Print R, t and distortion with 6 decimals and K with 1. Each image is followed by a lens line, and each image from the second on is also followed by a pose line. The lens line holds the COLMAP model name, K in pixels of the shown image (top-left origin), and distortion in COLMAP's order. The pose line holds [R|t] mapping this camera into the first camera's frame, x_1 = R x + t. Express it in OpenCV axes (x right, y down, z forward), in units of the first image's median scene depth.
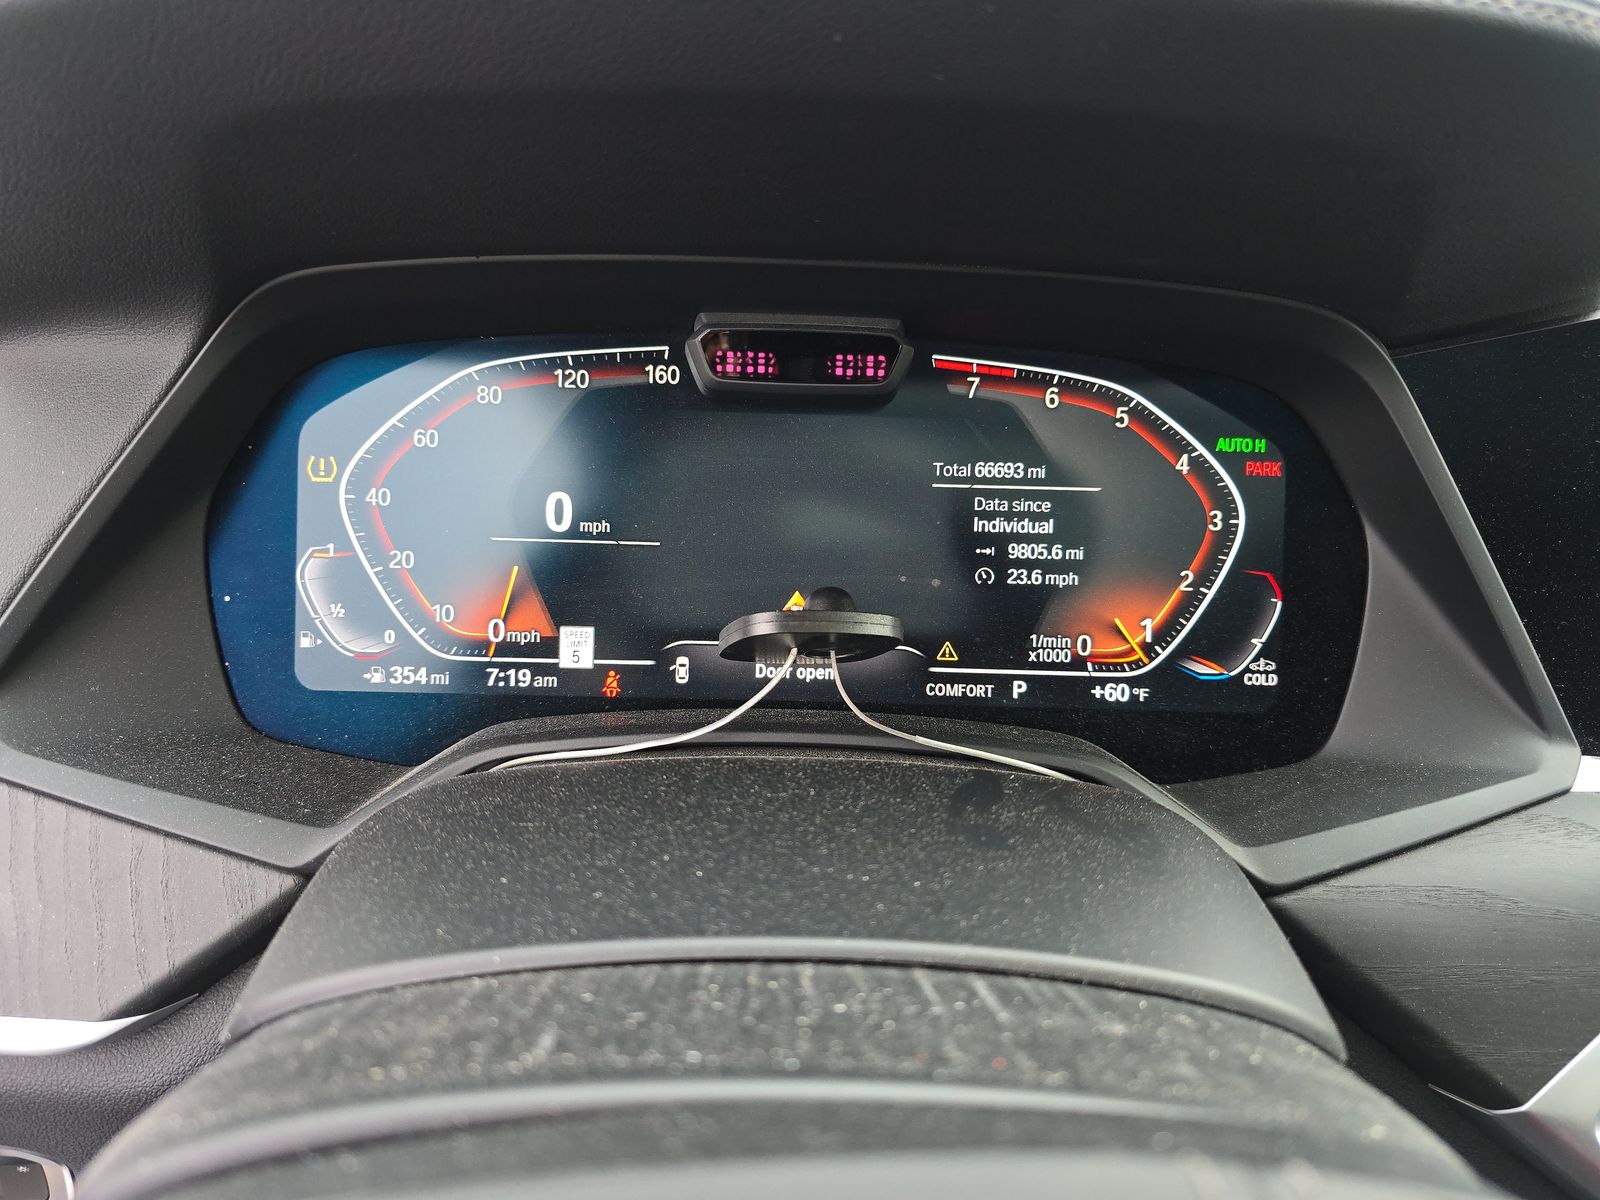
lens RADIAL K [[1095.0, 0, 800.2], [0, 1095.0, 566.0], [0, 0, 1]] dist [0.044228, -0.015171]
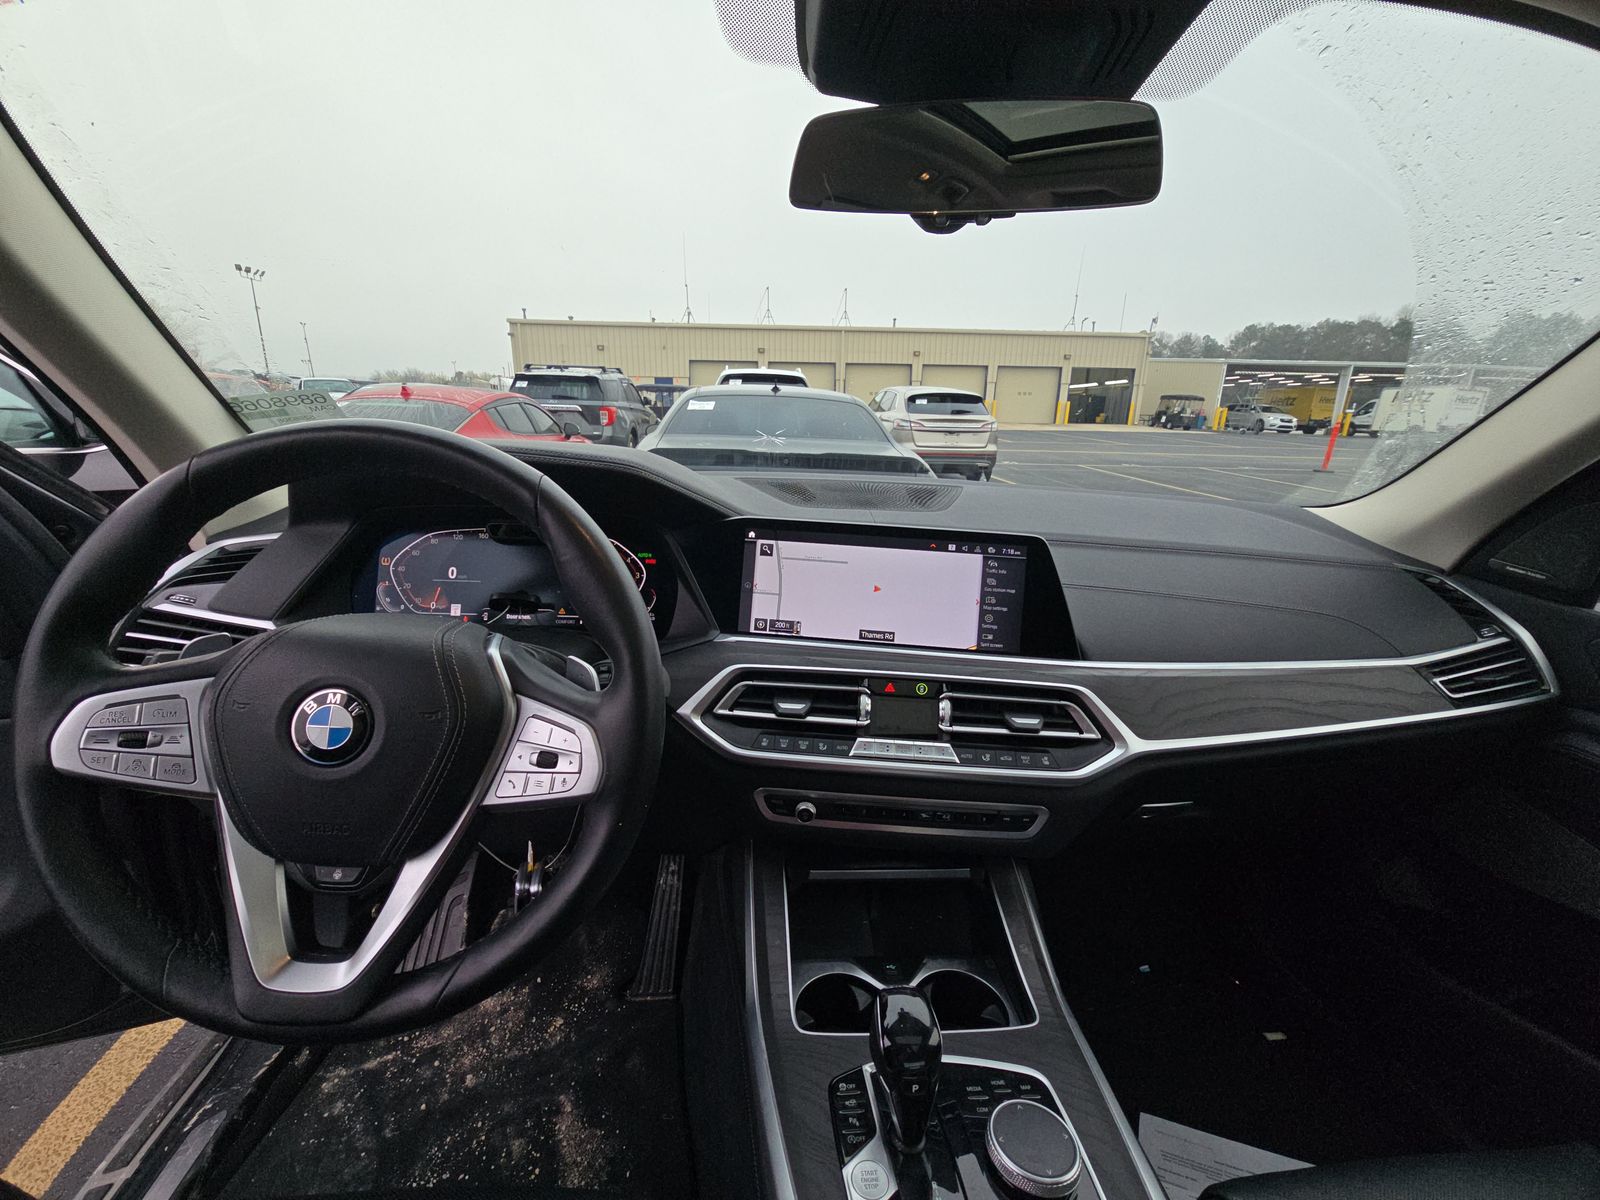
lens RADIAL K [[647.4, 0, 792.3], [0, 647.4, 600.1], [0, 0, 1]] dist [0.016519, -0.002691]
pose [[0.999170, -0.005272, 0.040399, 0.813346], [0.010119, 0.992631, -0.120754, 0.310105], [-0.039465, 0.121062, 0.991860, -1.164041]]
